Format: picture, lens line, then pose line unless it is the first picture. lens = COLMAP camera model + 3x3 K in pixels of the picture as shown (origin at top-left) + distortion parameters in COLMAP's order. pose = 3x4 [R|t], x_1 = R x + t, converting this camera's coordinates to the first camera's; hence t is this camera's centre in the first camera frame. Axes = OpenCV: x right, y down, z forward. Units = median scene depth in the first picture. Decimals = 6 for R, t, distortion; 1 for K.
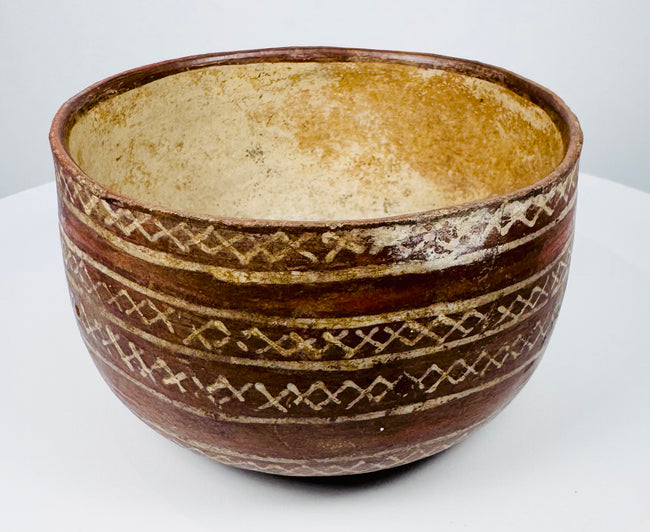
lens RADIAL K [[817.0, 0, 325.0], [0, 817.0, 266.0], [0, 0, 1]] dist [-0.000459, -0.000300]
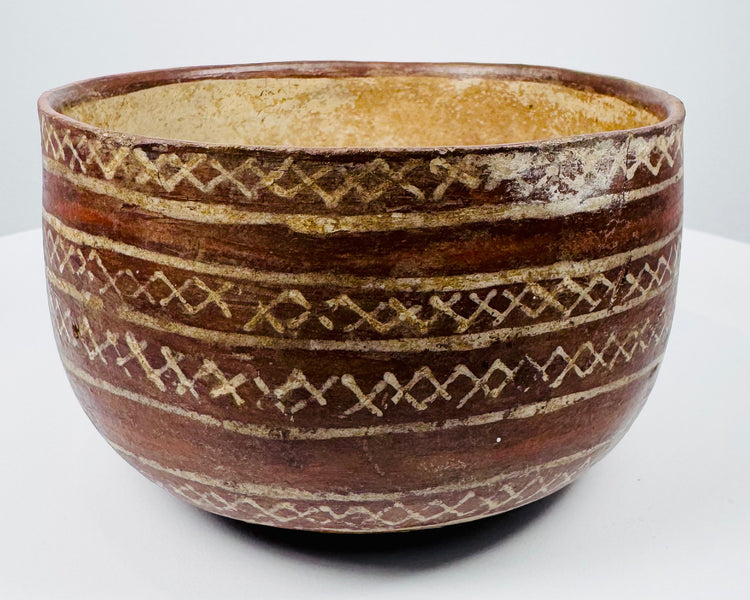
lens RADIAL K [[985.4, 0, 360.2], [0, 985.4, 268.5], [0, 0, 1]] dist [0.002203, 0.005840]
pose [[0.991115, -0.041536, 0.126352, -0.166350], [0.066232, 0.977953, -0.198044, 0.210922], [-0.115341, 0.204653, 0.972015, 0.072704]]
